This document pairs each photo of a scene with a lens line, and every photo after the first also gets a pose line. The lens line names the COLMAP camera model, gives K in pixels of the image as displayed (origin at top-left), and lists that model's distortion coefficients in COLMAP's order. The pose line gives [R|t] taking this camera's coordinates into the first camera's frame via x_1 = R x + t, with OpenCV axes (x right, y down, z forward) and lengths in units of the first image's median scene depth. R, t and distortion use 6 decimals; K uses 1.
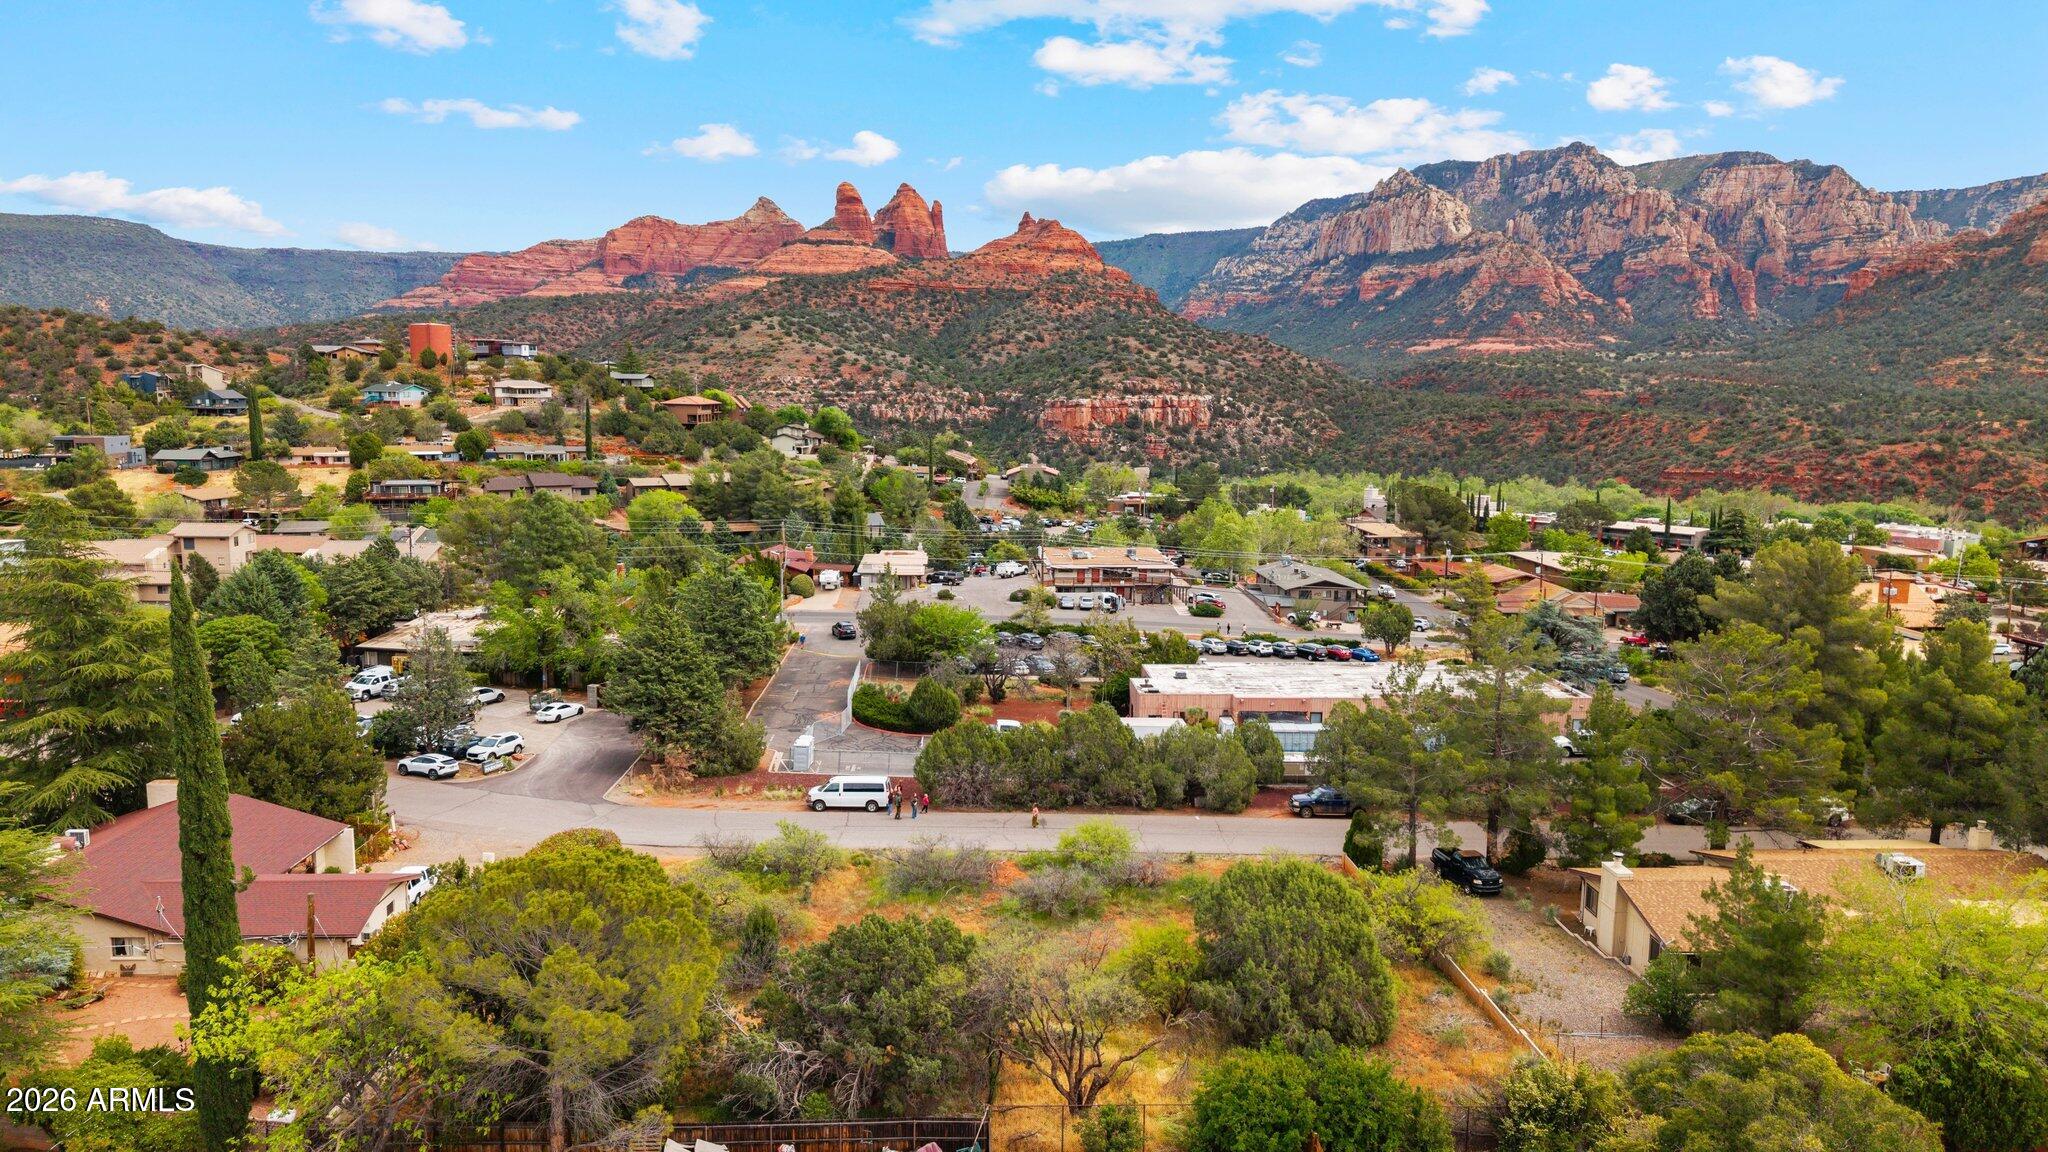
lens RADIAL K [[1361.1, 0, 1038.7], [0, 1361.1, 589.7], [0, 0, 1]] dist [0.020573, -0.023764]
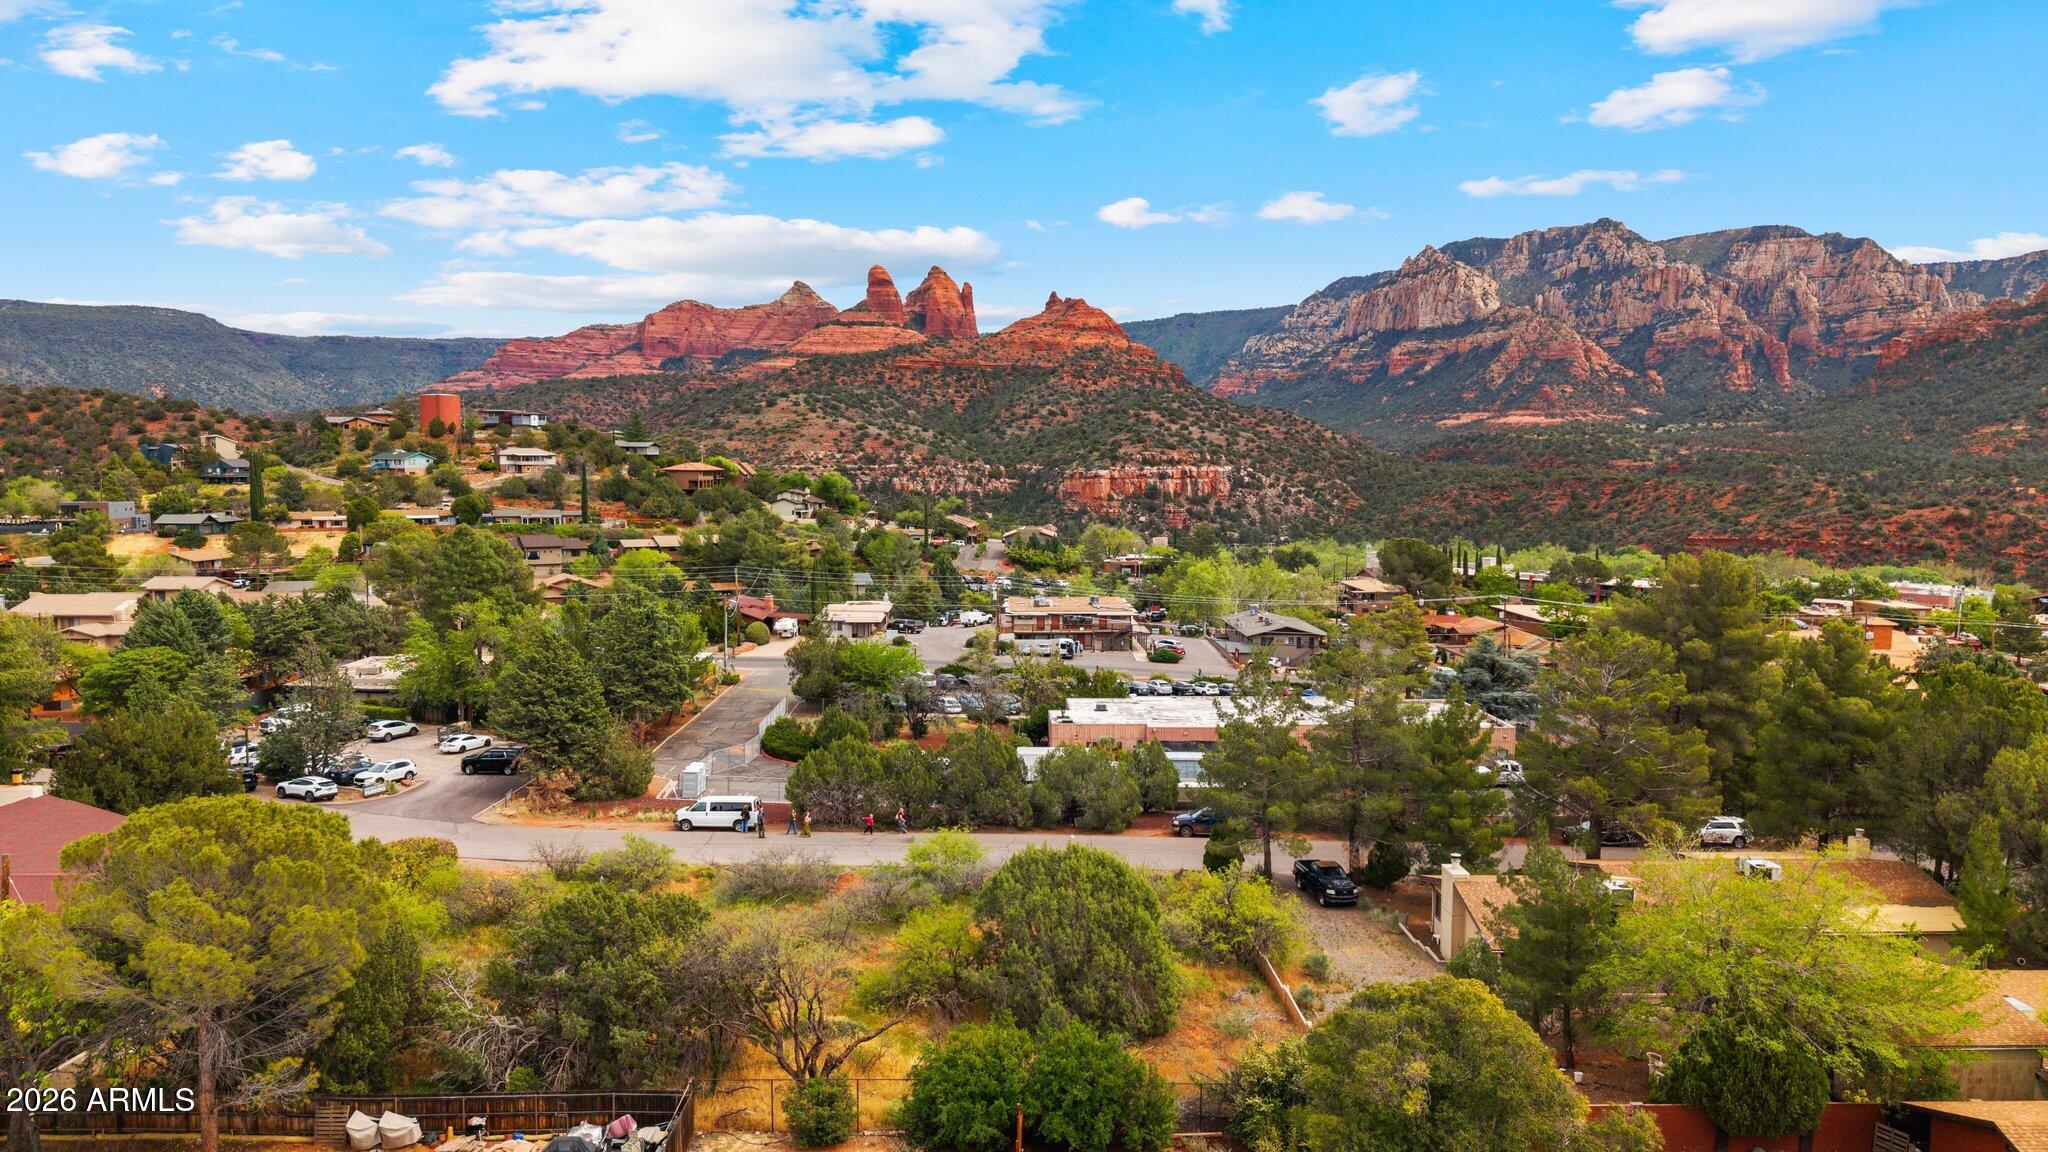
lens RADIAL K [[1361.1, 0, 1039.3], [0, 1361.1, 591.6], [0, 0, 1]] dist [0.020573, -0.023764]
pose [[0.999640, -0.005392, -0.026283, 0.007036], [0.003923, 0.998445, -0.055616, 0.002712], [0.026542, 0.055492, 0.998106, 0.000841]]
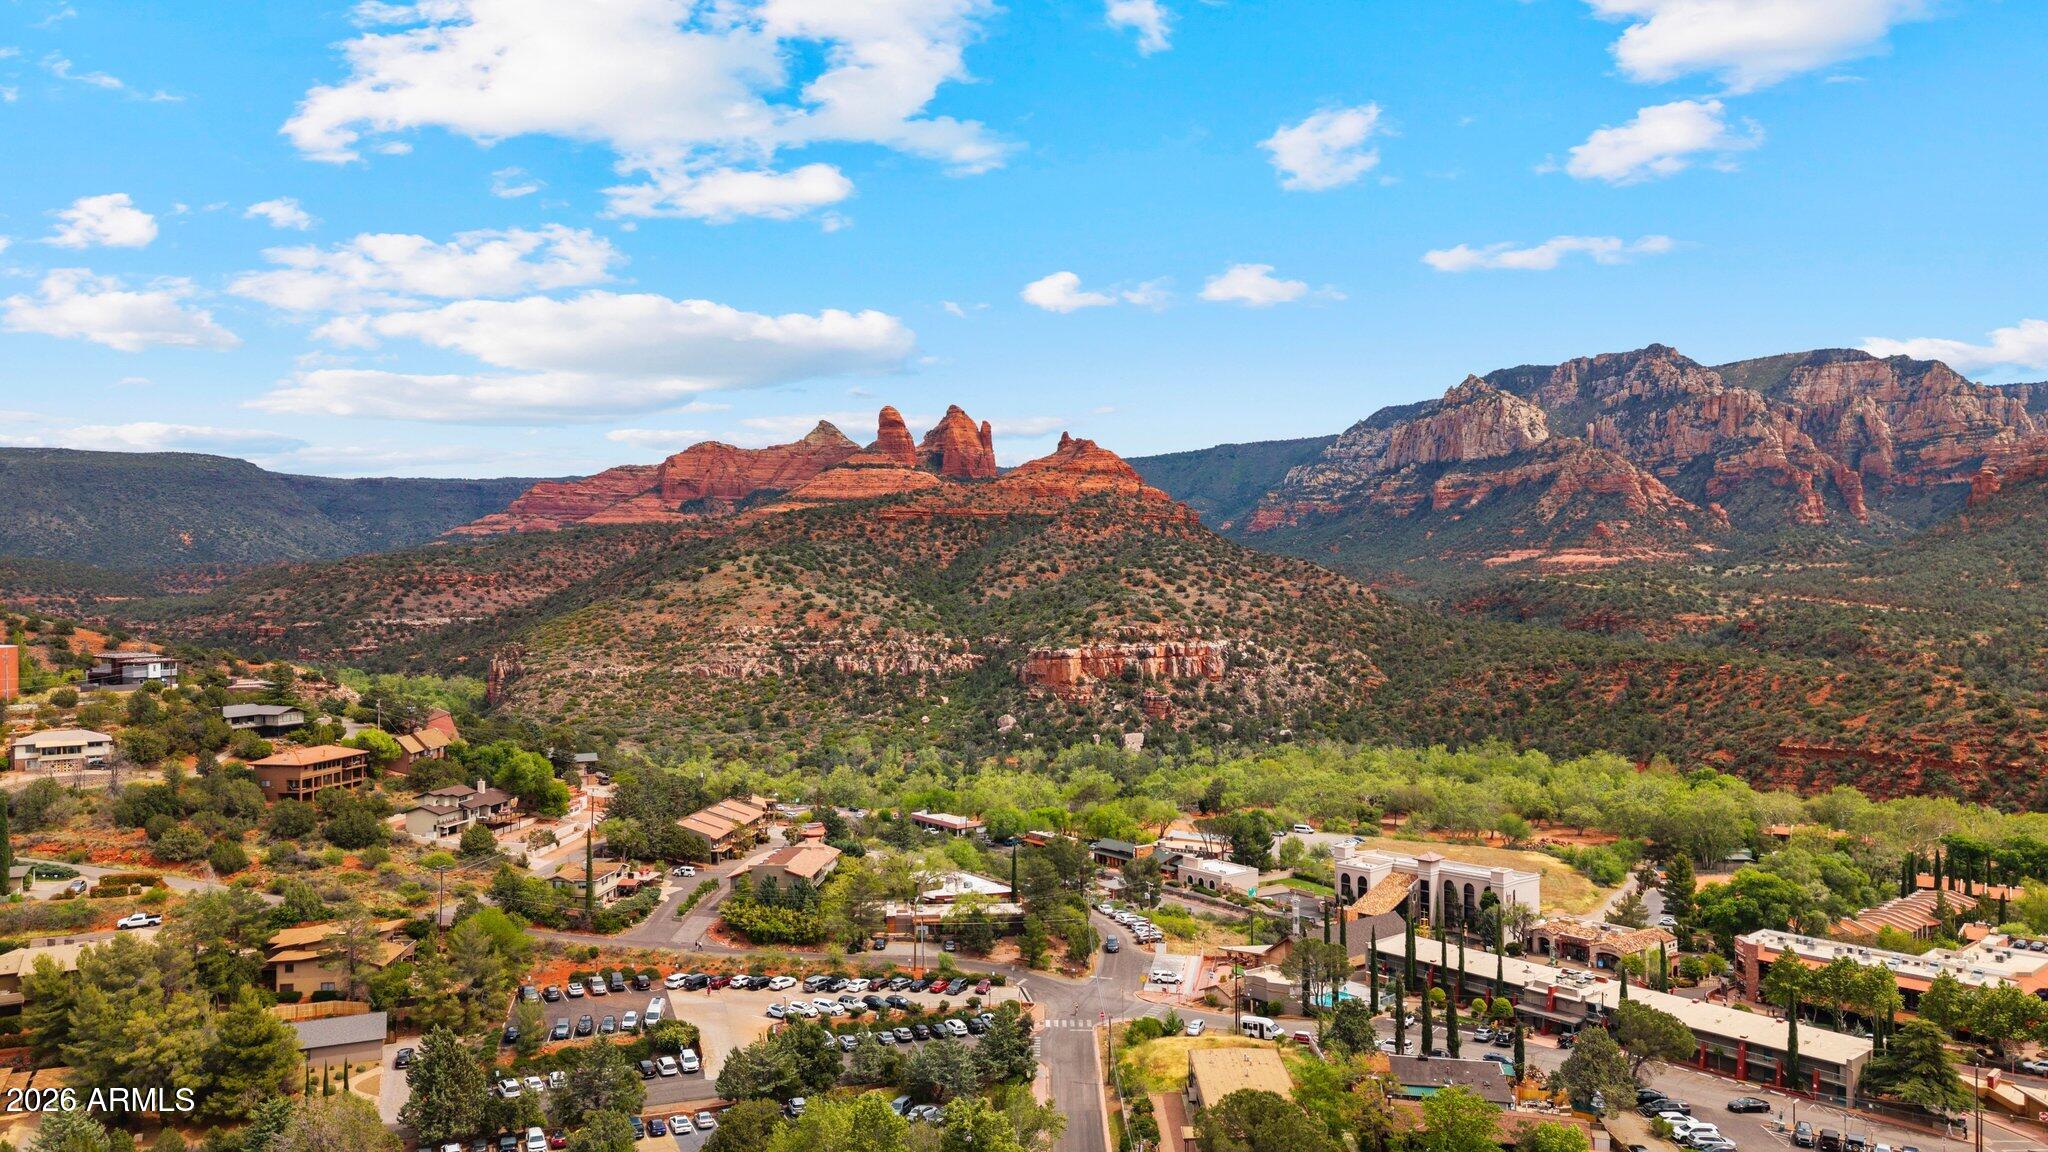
lens RADIAL K [[1361.1, 0, 1030.3], [0, 1361.1, 583.7], [0, 0, 1]] dist [0.020573, -0.023764]
pose [[0.997309, -0.016009, -0.071544, 0.040024], [0.004849, 0.988133, -0.153522, -0.028760], [0.073153, 0.152762, 0.985552, 0.083184]]
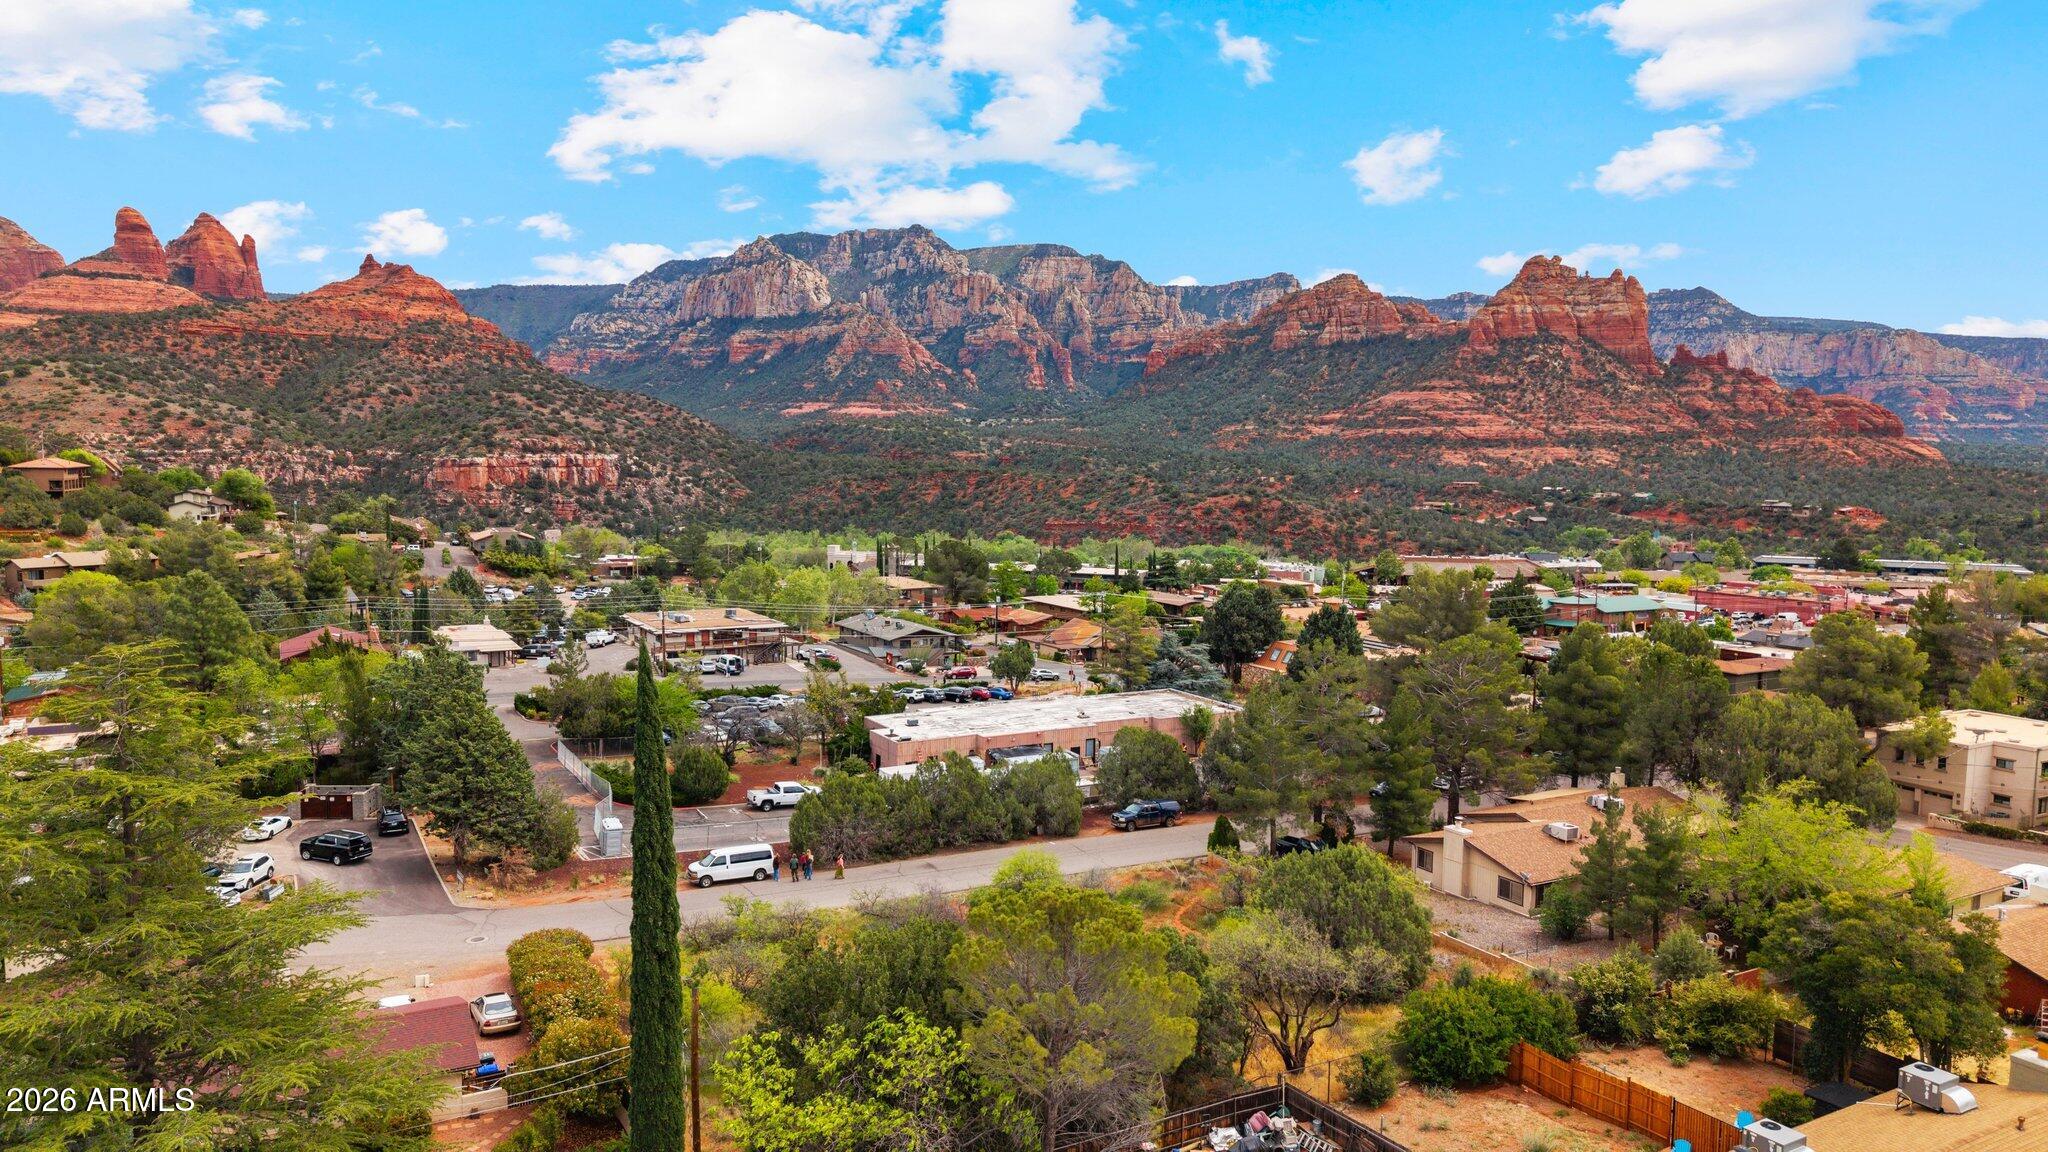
lens RADIAL K [[1349.0, 0, 1032.2], [0, 1349.0, 586.3], [0, 0, 1]] dist [0.054004, -0.068374]
pose [[0.898474, -0.043004, 0.436916, -0.021398], [0.062556, 0.997577, -0.030451, -0.000392], [-0.434548, 0.054691, 0.898987, 0.001089]]
